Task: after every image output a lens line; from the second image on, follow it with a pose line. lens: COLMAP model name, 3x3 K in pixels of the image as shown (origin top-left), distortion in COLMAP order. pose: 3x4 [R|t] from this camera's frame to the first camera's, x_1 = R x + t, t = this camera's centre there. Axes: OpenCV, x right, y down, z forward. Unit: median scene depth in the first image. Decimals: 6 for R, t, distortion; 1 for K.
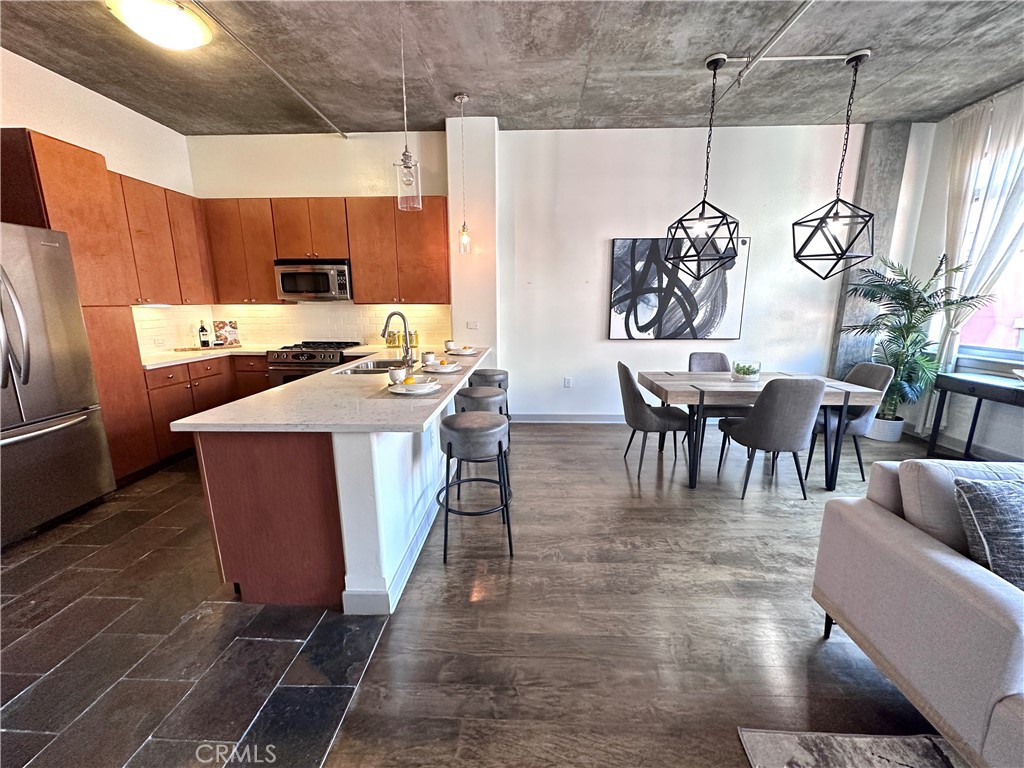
lens RADIAL K [[410.2, 0, 514.6], [0, 410.2, 384.7], [0, 0, 1]] dist [-0.002746, 0.000657]
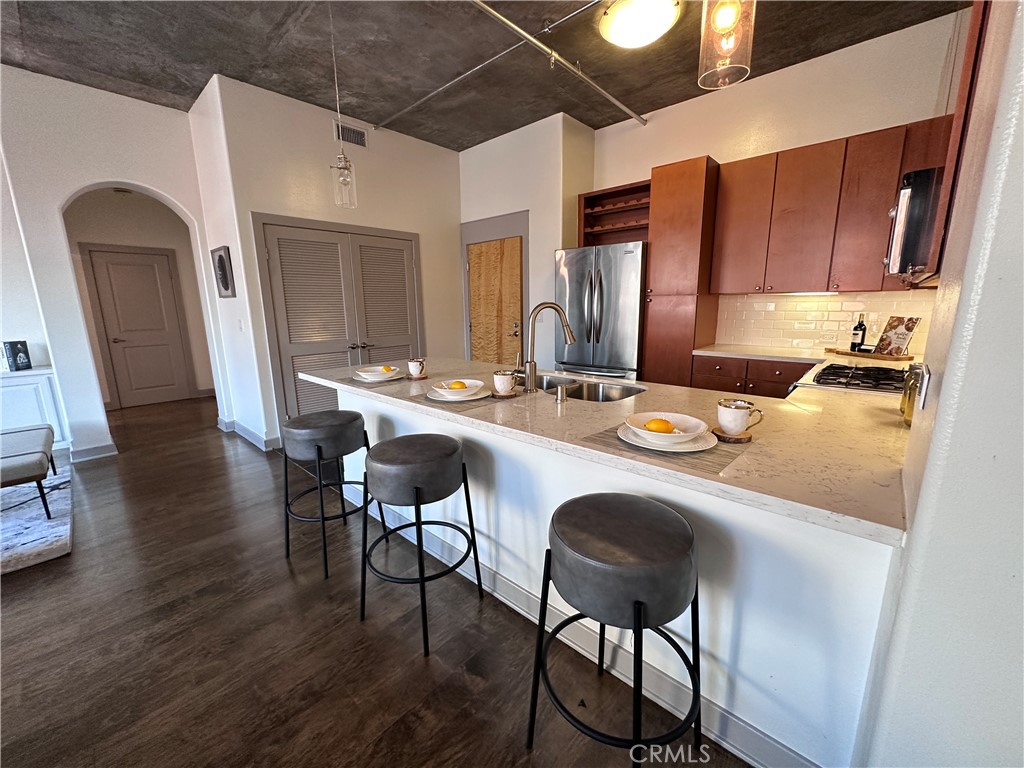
lens RADIAL K [[410.2, 0, 513.2], [0, 410.2, 385.2], [0, 0, 1]] dist [-0.002746, 0.000657]
pose [[-0.645807, 0.158567, -0.746854, 0.166602], [-0.139890, 0.937063, 0.319914, -0.185808], [0.750576, 0.311080, -0.582979, 1.010305]]
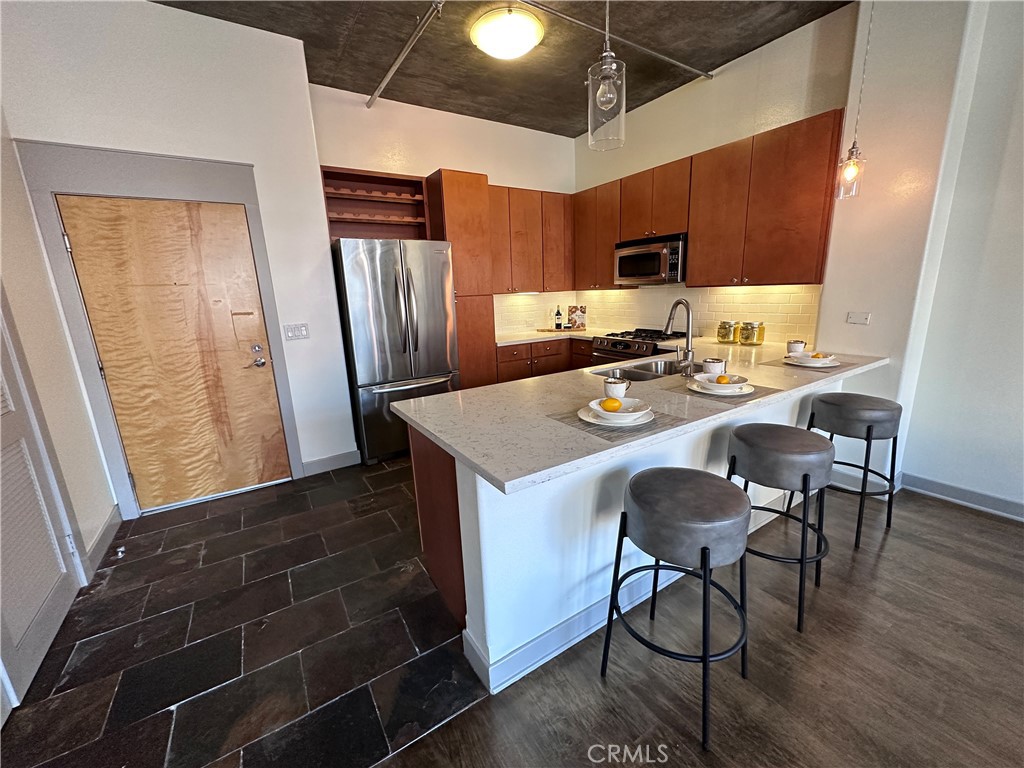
lens RADIAL K [[410.2, 0, 512.6], [0, 410.2, 384.3], [0, 0, 1]] dist [-0.002746, 0.000657]
pose [[0.569485, 0.165498, -0.805169, 0.114375], [-0.127438, 0.985455, 0.112419, -0.053860], [0.812063, 0.038588, 0.582292, 0.248064]]
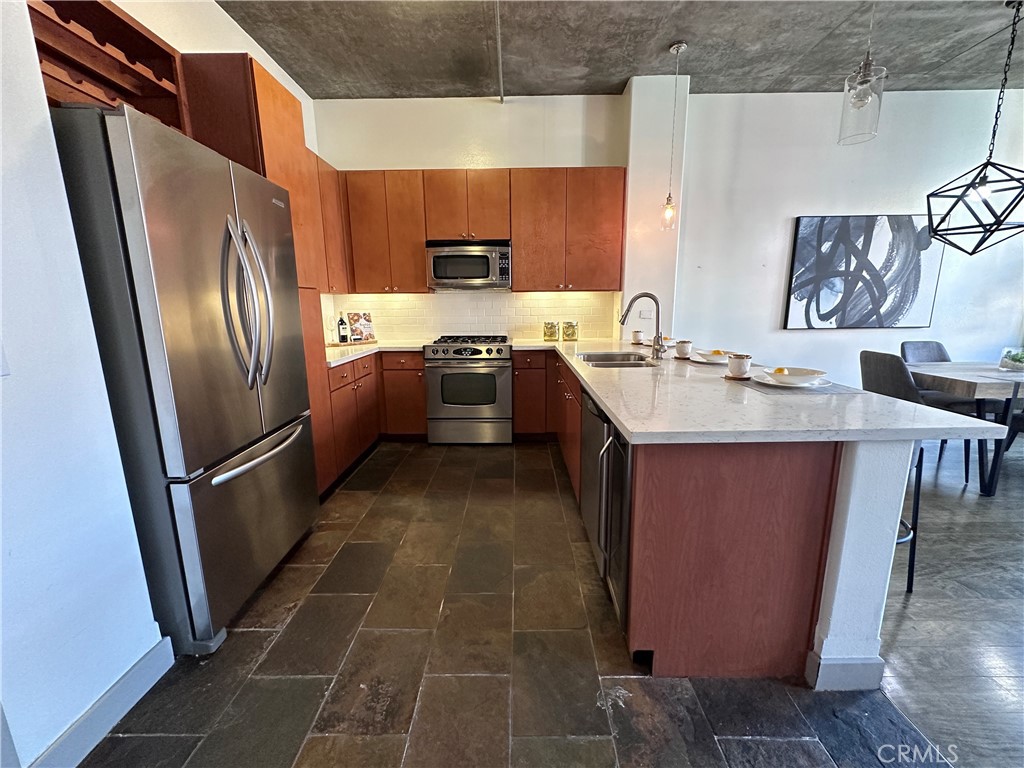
lens RADIAL K [[410.2, 0, 512.7], [0, 410.2, 384.5], [0, 0, 1]] dist [-0.002746, 0.000657]
pose [[0.999501, -0.015120, 0.027735, -0.434571], [0.015230, 0.999877, -0.003774, 0.005282], [-0.027674, 0.004195, 0.999608, 0.129209]]
